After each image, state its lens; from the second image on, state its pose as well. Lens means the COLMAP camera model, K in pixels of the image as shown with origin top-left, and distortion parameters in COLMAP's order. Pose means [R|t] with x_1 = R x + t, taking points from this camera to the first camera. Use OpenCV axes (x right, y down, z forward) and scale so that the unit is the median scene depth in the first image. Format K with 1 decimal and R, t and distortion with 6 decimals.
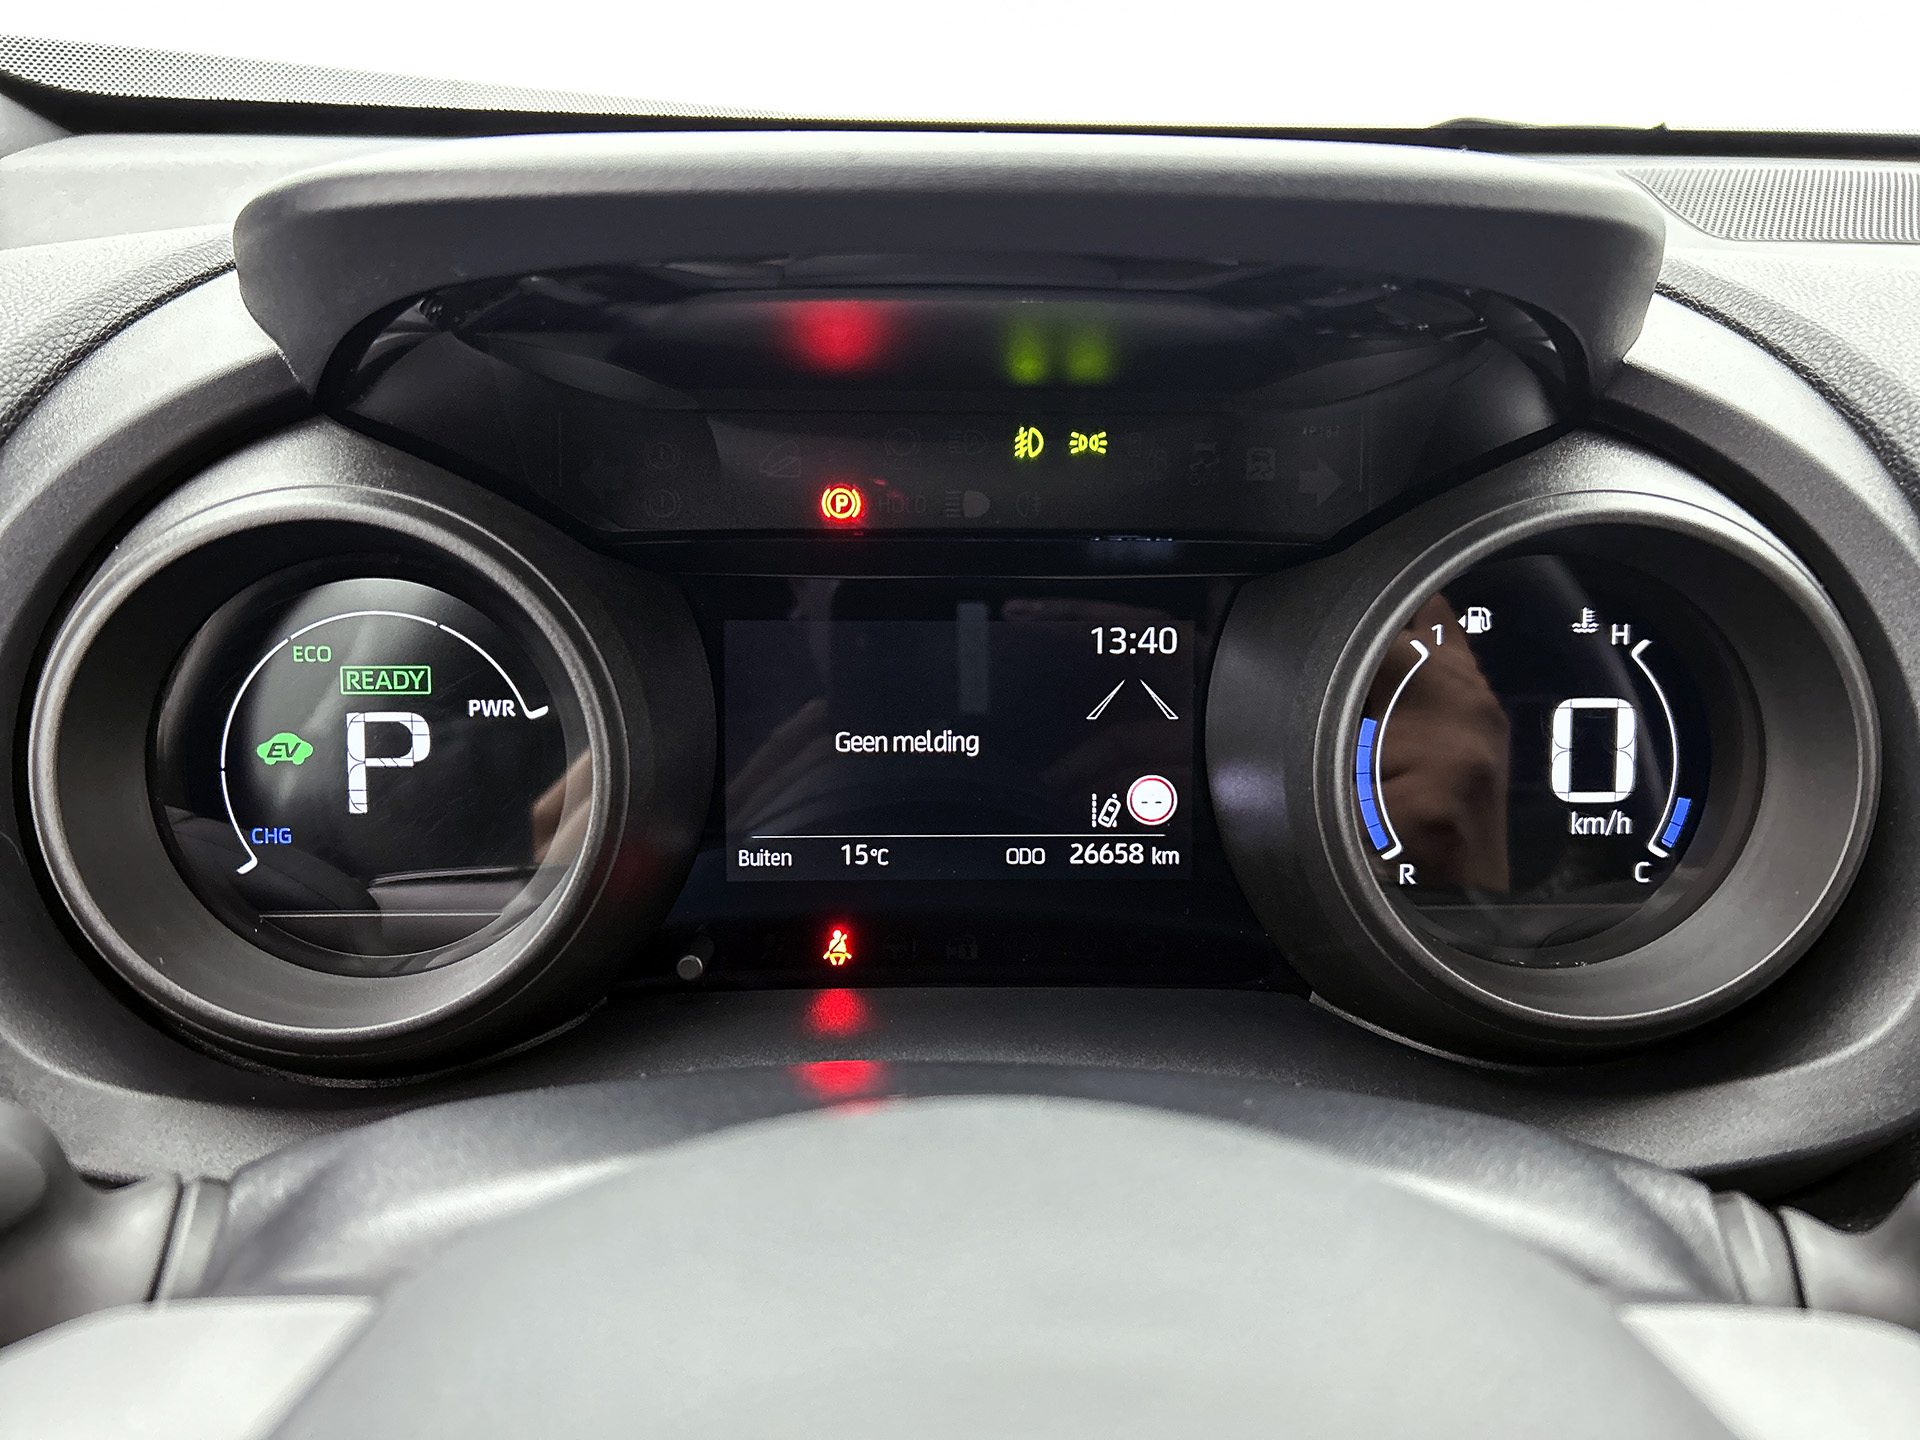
lens RADIAL K [[1454.0, 0, 958.0], [0, 1454.0, 701.0], [0, 0, 1]] dist [0.036002, 0.000086]
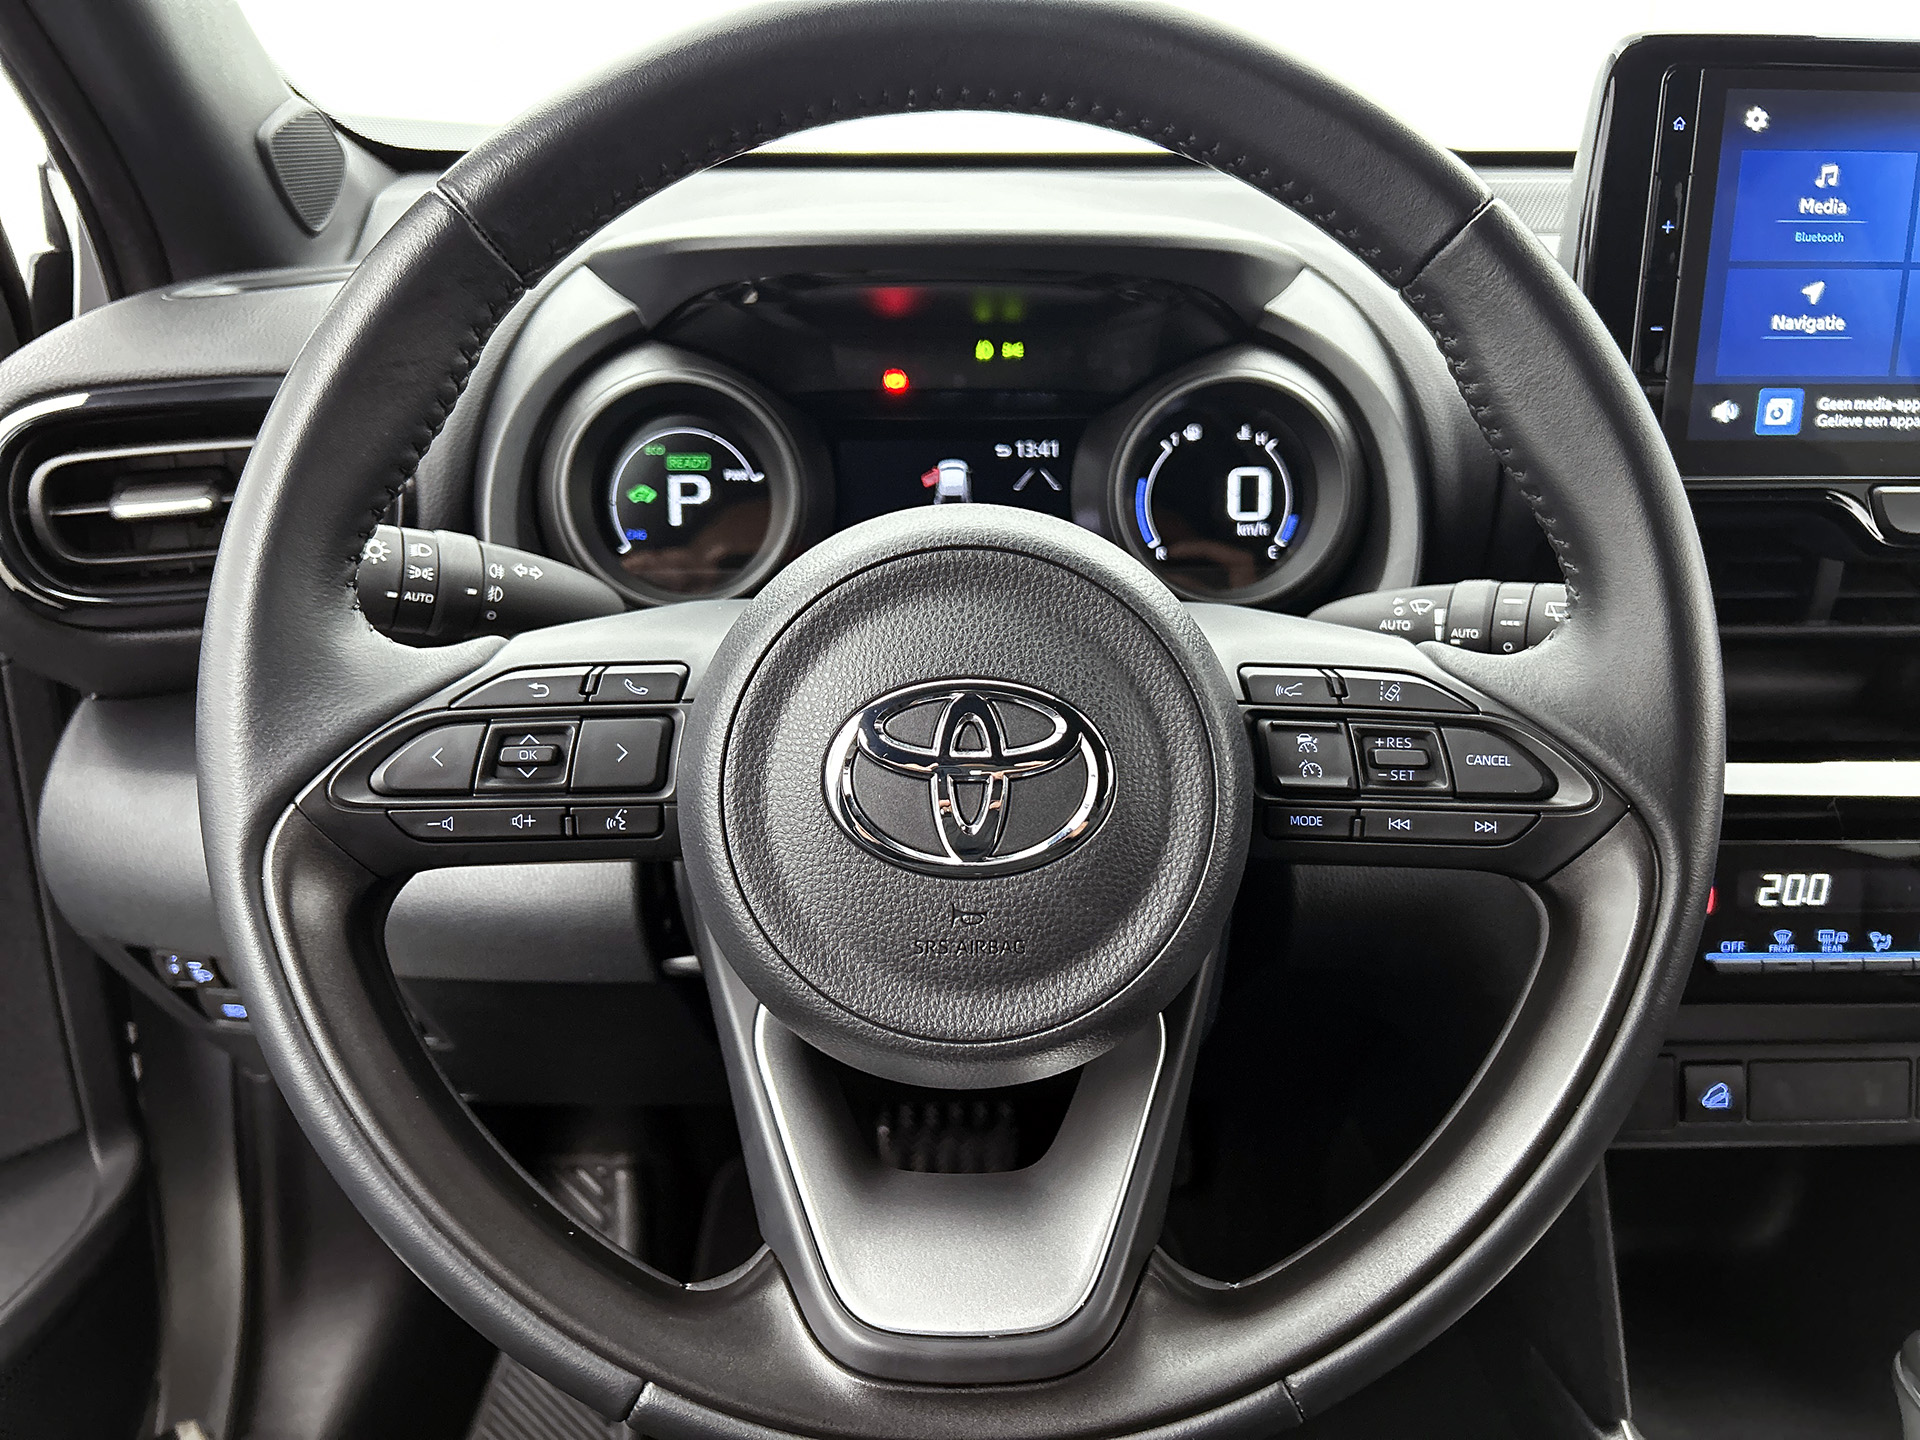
lens RADIAL K [[1467.7, 0, 955.8], [0, 1467.7, 715.0], [0, 0, 1]] dist [0.074453, -0.106991]
pose [[0.999961, -0.005609, -0.006858, 0.019440], [0.005844, 0.999383, 0.034637, 0.277963], [0.006659, -0.034676, 0.999376, -1.161996]]
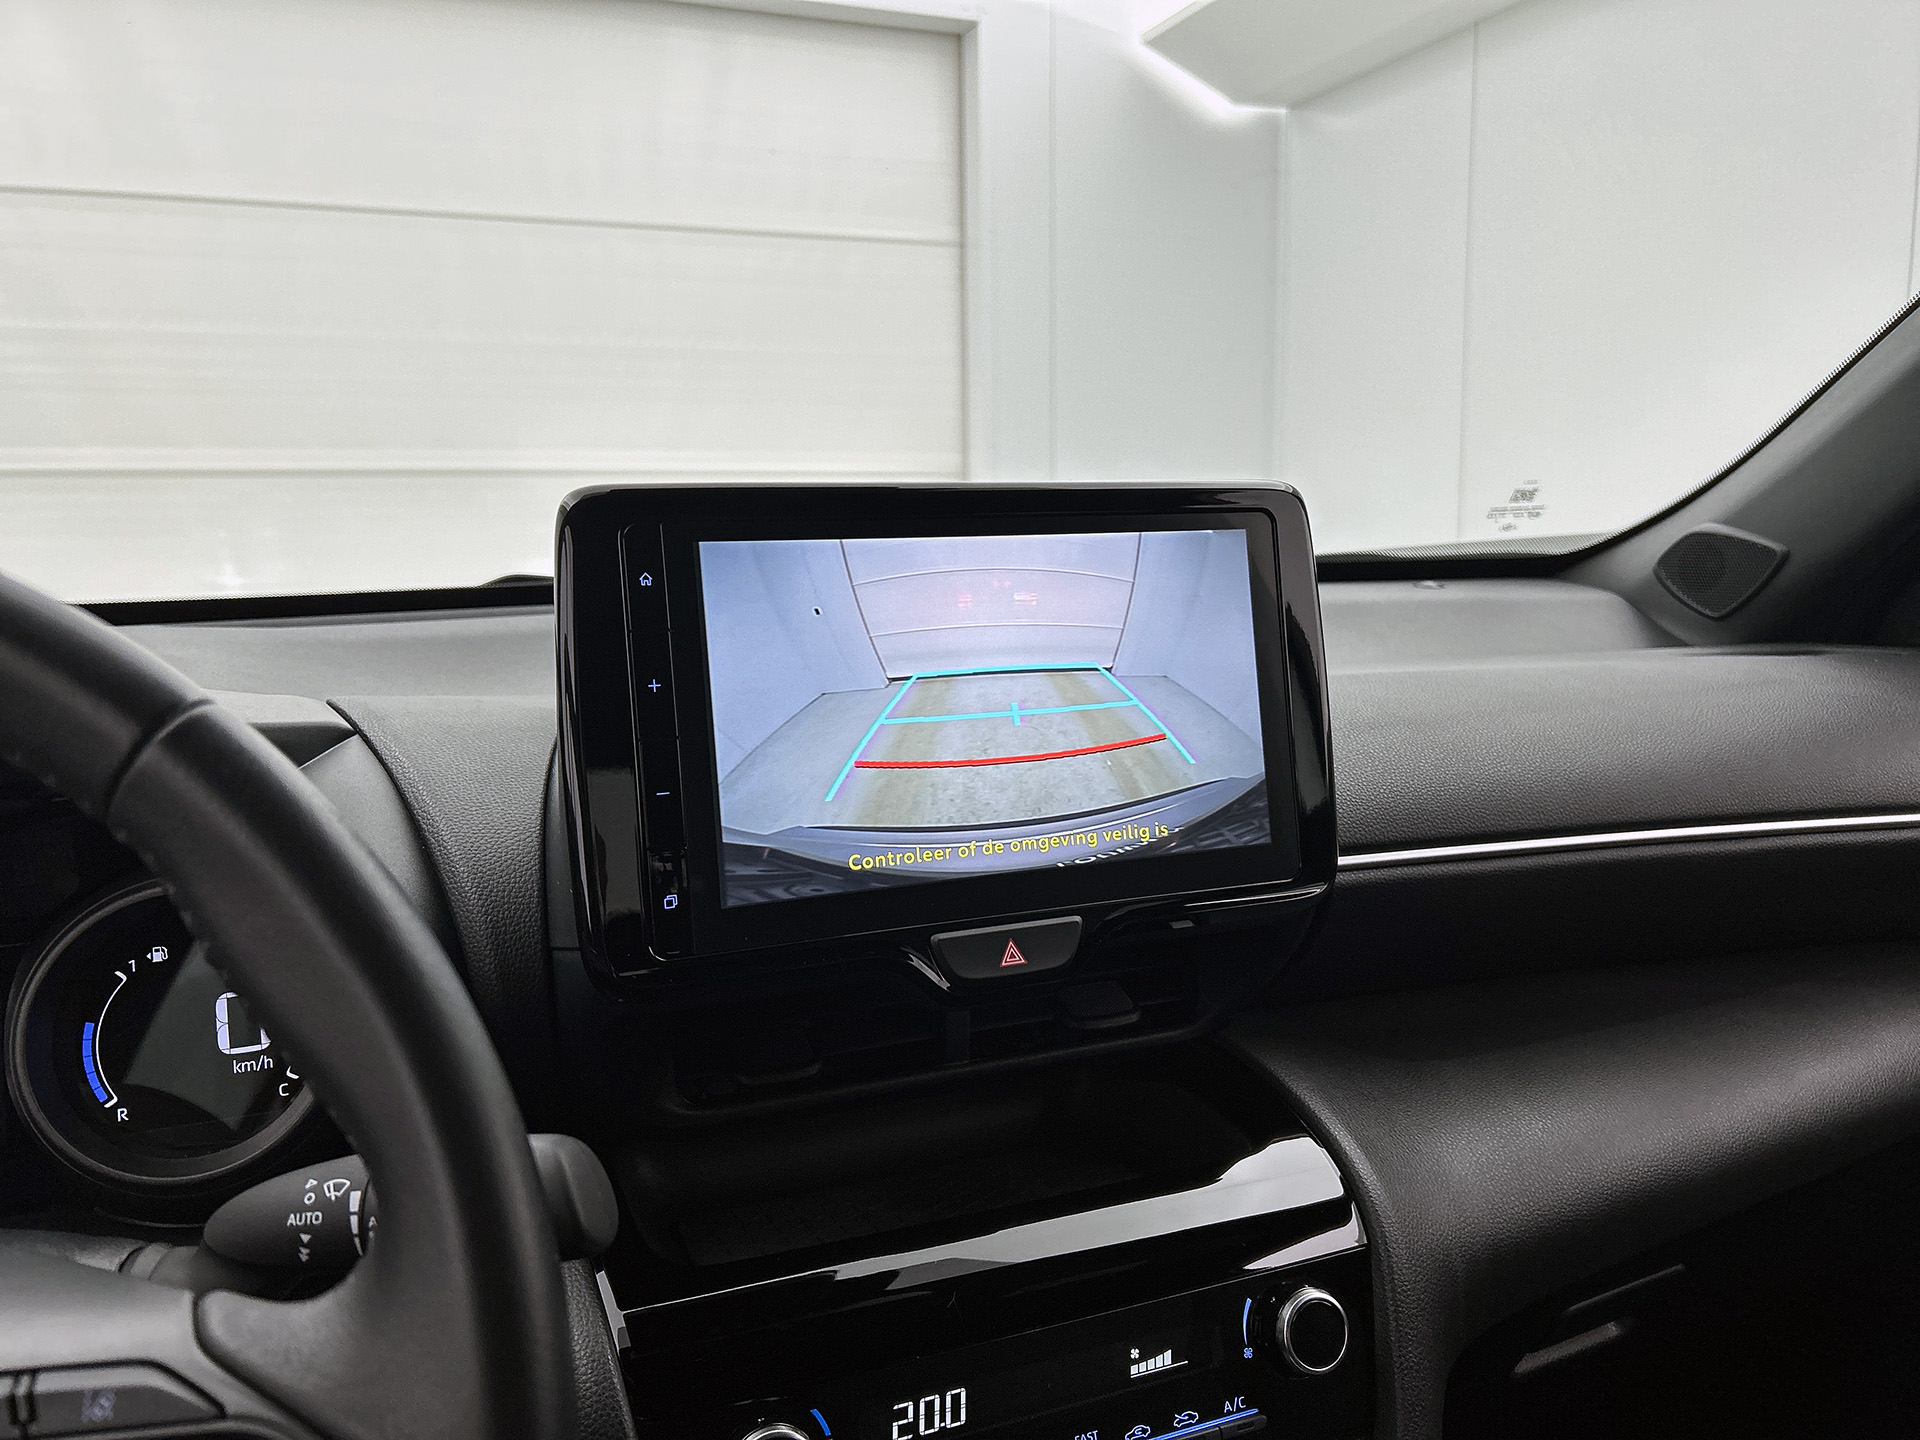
lens RADIAL K [[1467.7, 0, 955.8], [0, 1467.7, 715.0], [0, 0, 1]] dist [0.074453, -0.106991]
pose [[0.936334, -0.075776, 0.342835, 0.641161], [0.149083, 0.969846, -0.192804, 0.143904], [-0.317887, 0.231640, 0.919397, -0.916750]]
